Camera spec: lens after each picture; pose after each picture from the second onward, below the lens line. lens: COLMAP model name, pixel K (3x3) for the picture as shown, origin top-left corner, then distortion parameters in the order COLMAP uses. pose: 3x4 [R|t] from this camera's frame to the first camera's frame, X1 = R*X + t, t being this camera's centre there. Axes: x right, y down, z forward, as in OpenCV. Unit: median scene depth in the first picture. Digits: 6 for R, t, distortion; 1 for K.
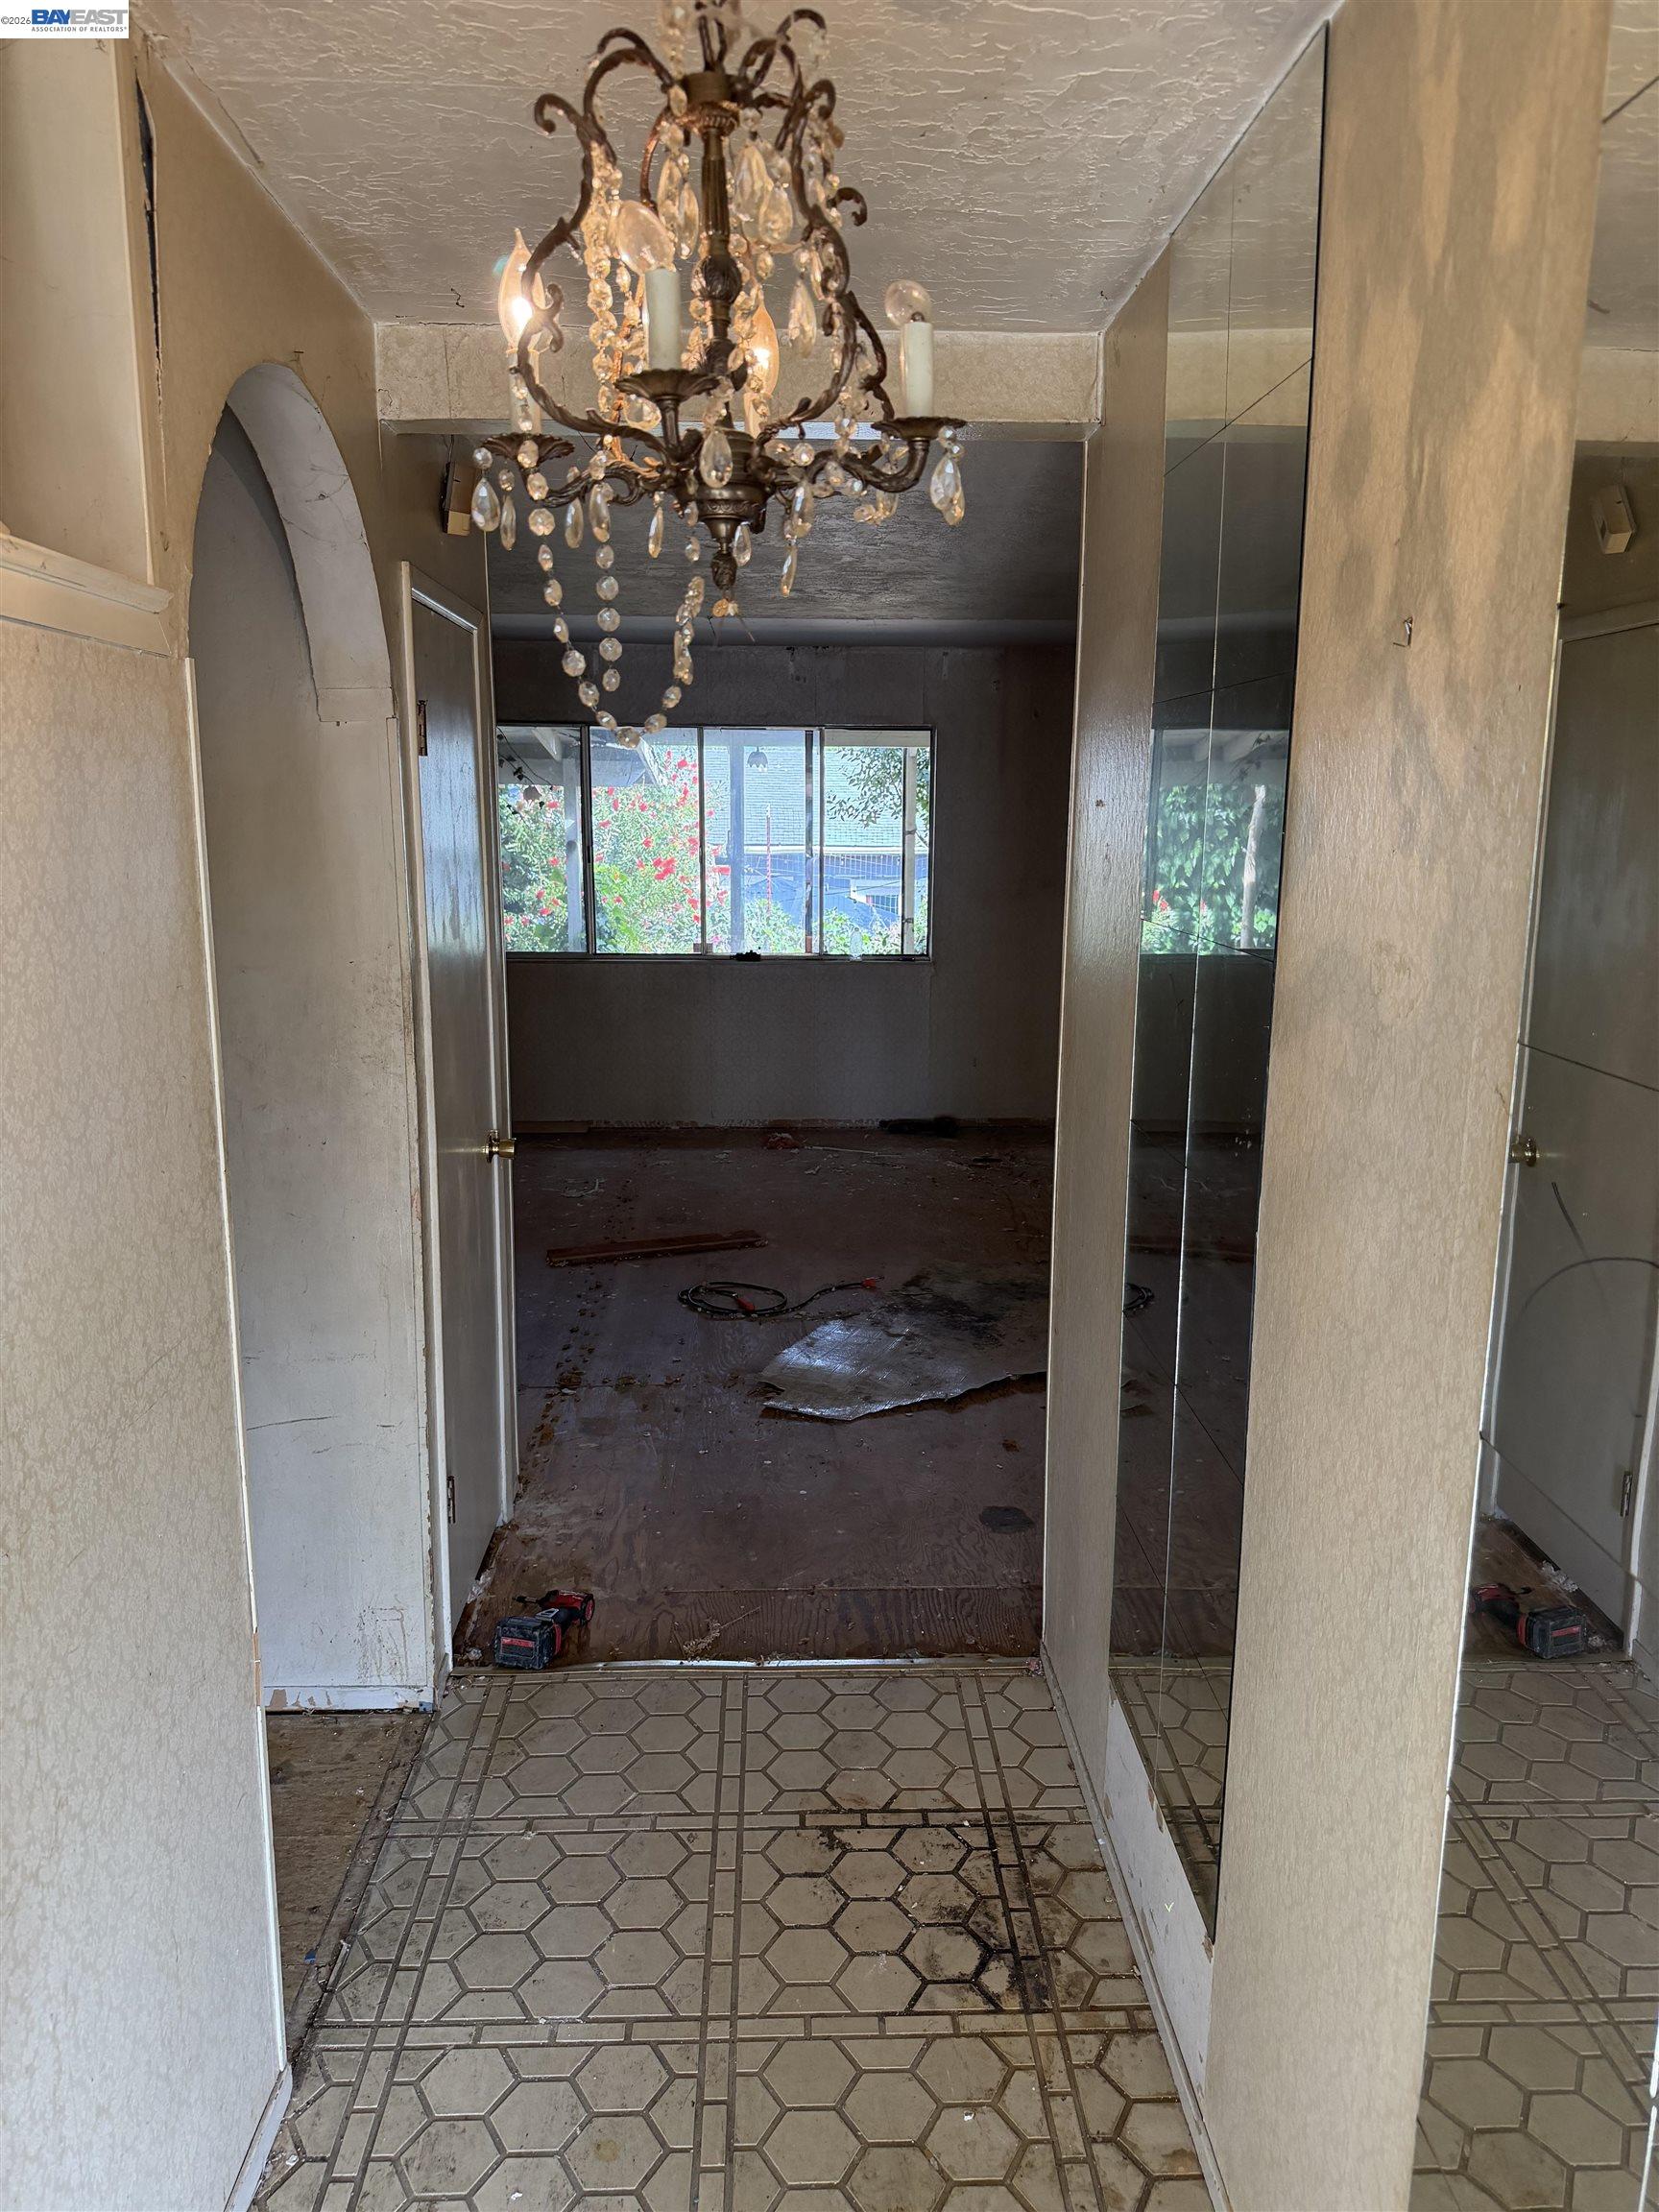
lens RADIAL K [[1539.6, 0, 829.6], [0, 1539.6, 1105.4], [0, 0, 1]] dist [0.050381, 0.000461]
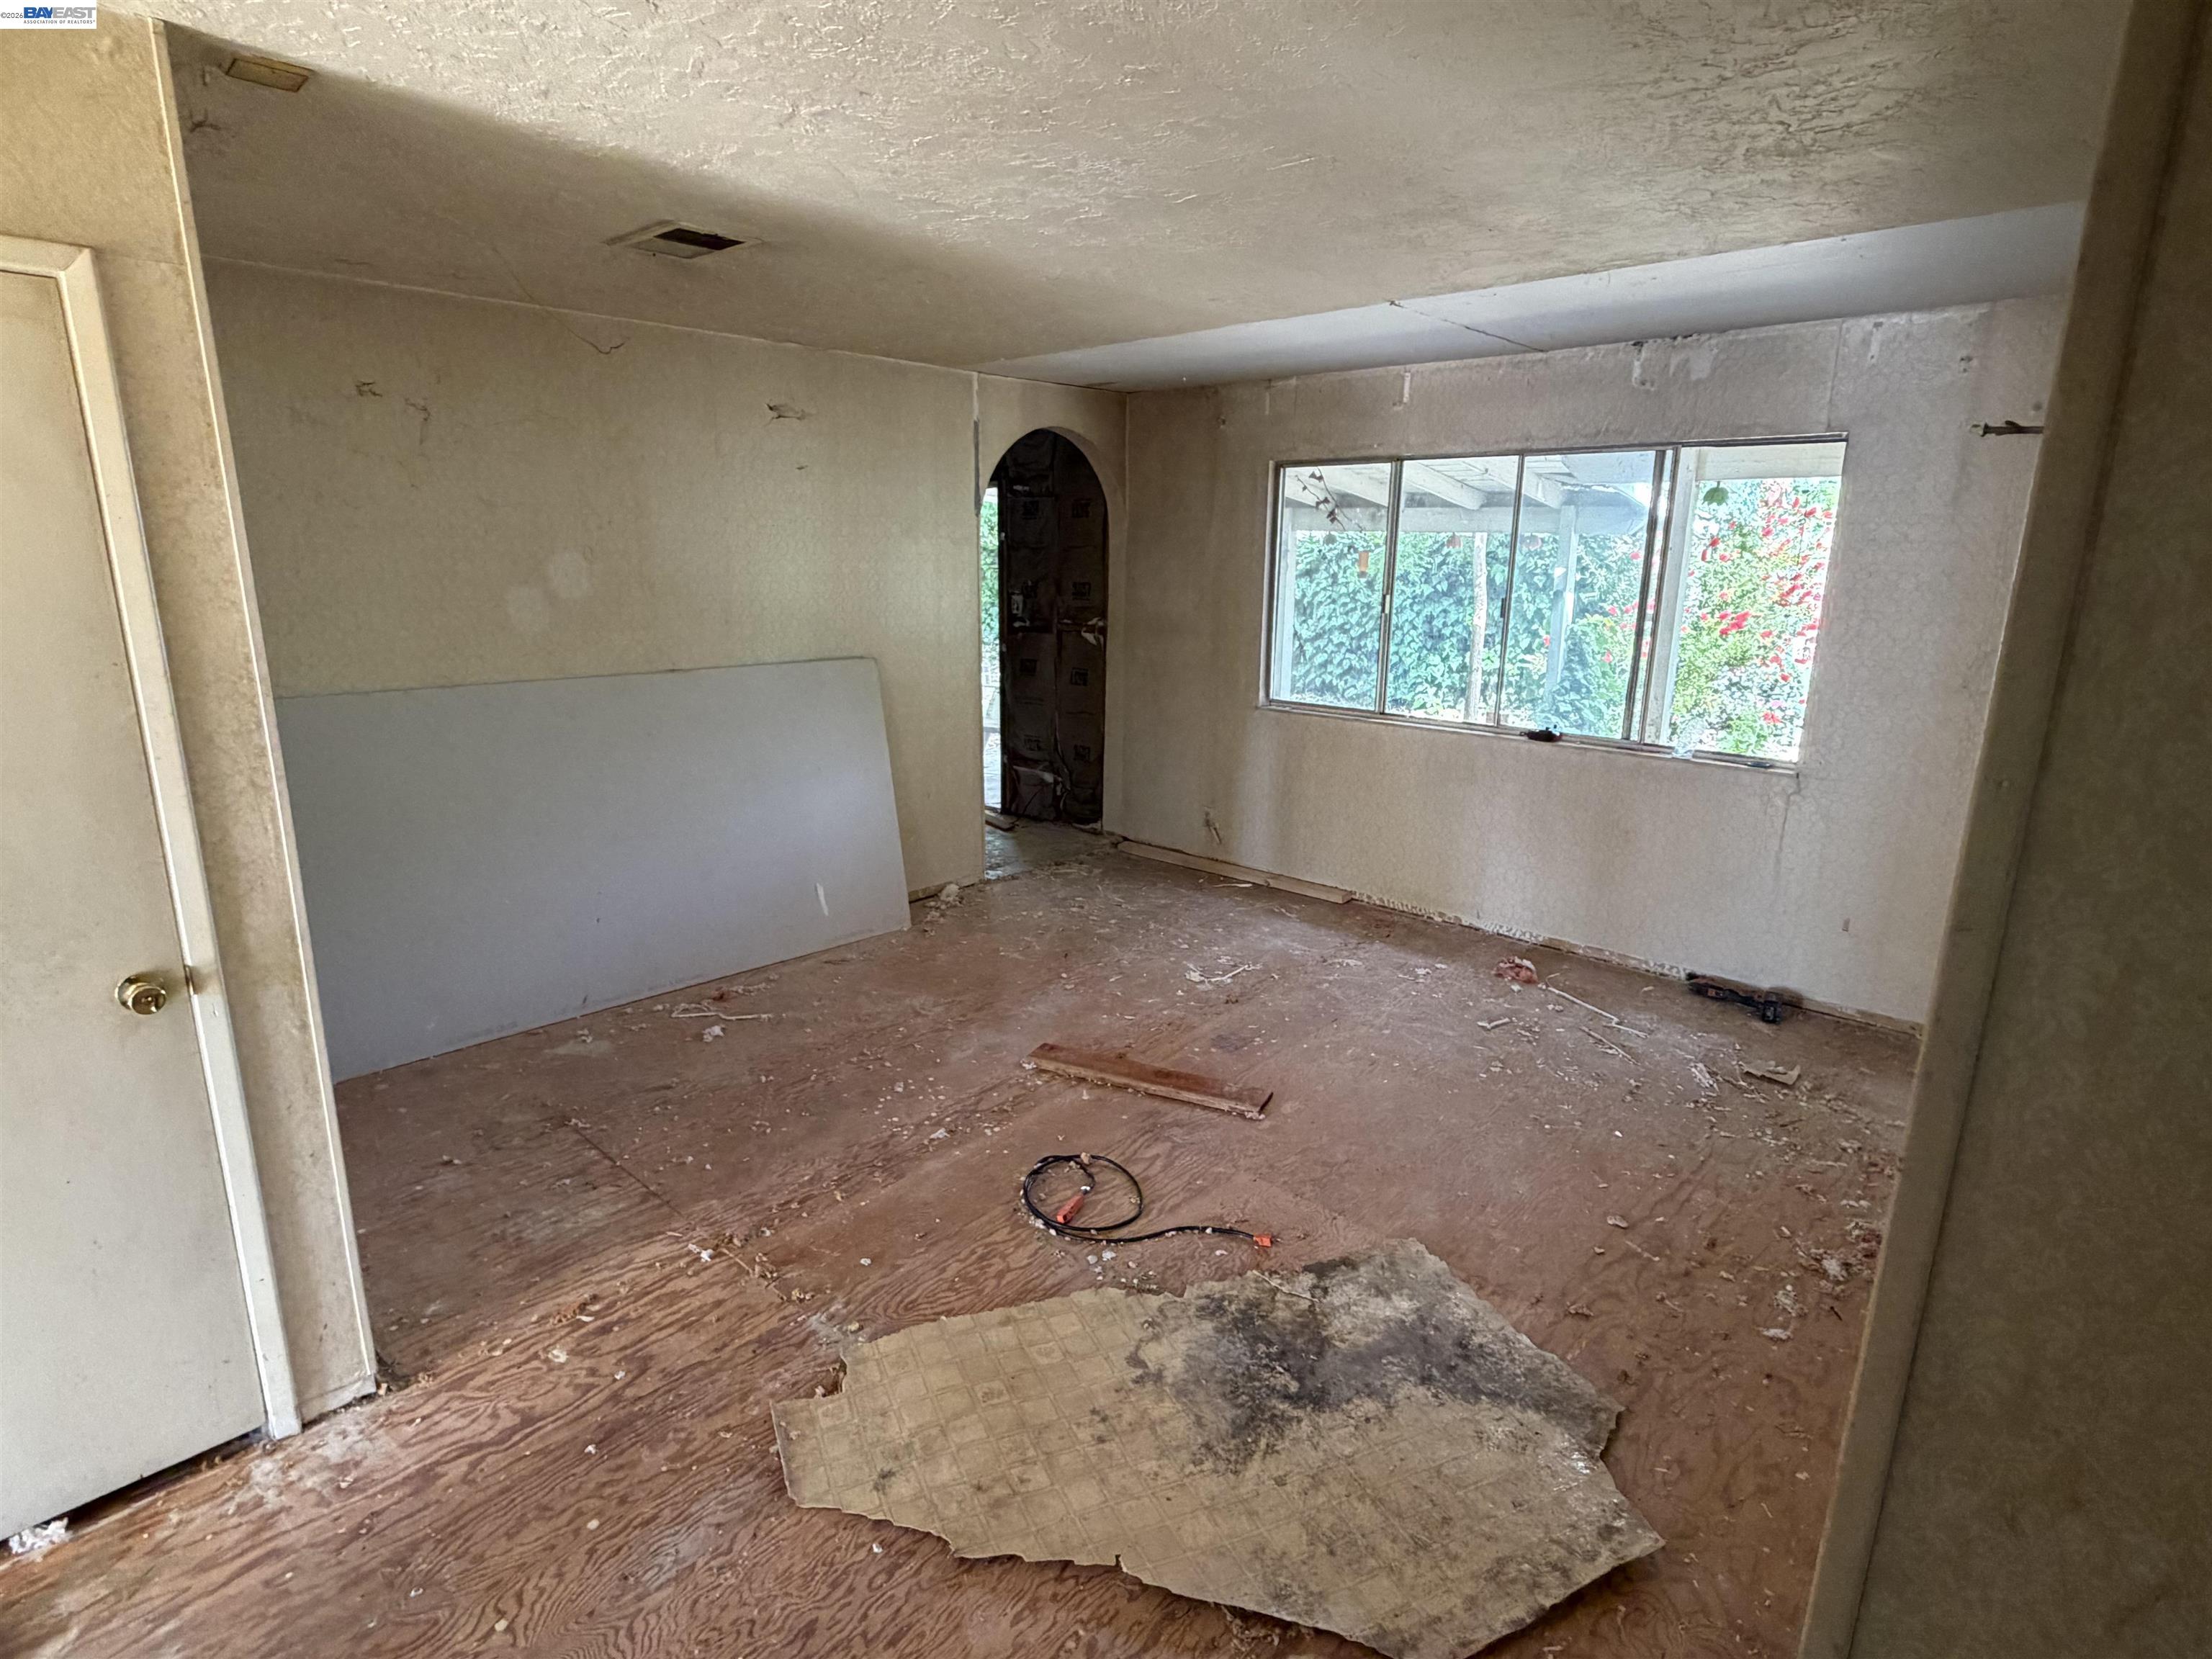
lens RADIAL K [[1149.0, 0, 1099.1], [0, 1149.0, 822.3], [0, 0, 1]] dist [-0.009622, -0.000925]
pose [[0.708200, 0.169237, -0.685428, 0.297843], [-0.145481, 0.984991, 0.092886, -0.107163], [0.690860, 0.033935, 0.722192, 0.585834]]
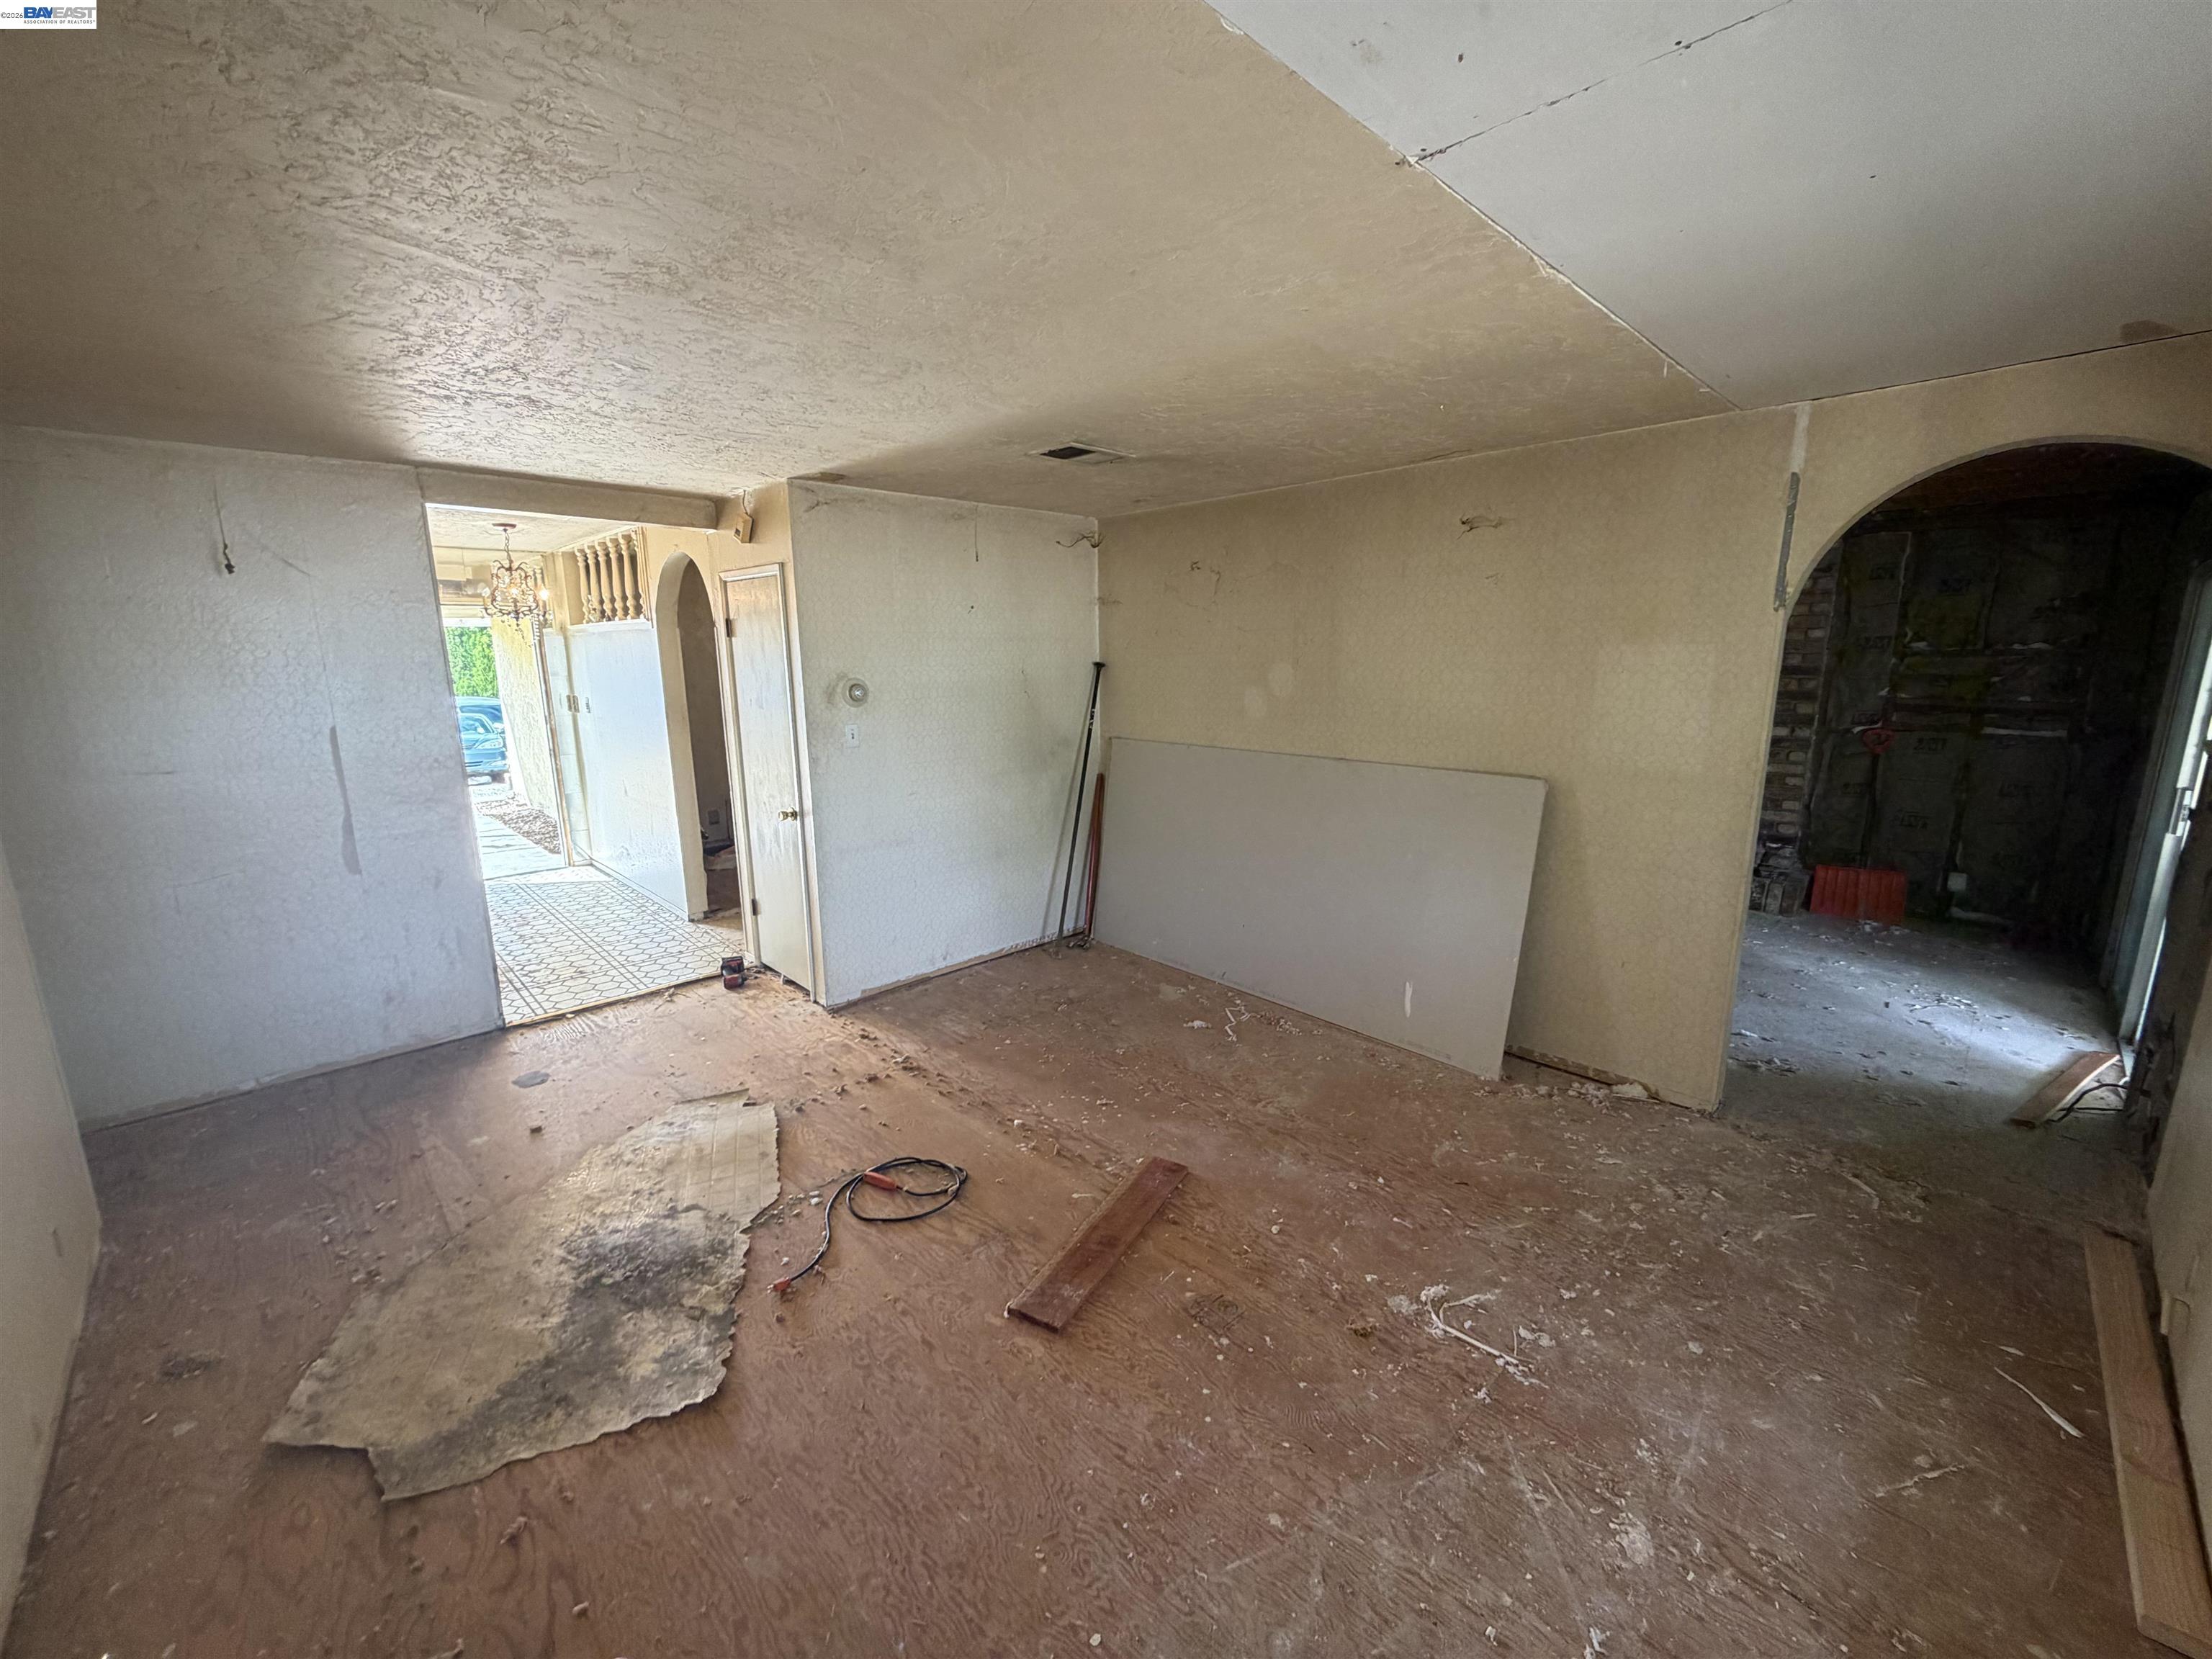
lens RADIAL K [[879.0, 0, 1106.9], [0, 879.0, 830.2], [0, 0, 1]] dist [-0.000448, 0.000475]
pose [[-0.743869, 0.138717, -0.653771, 0.161675], [-0.122350, 0.933425, 0.337266, -0.265158], [0.657030, 0.330871, -0.677374, 1.350364]]
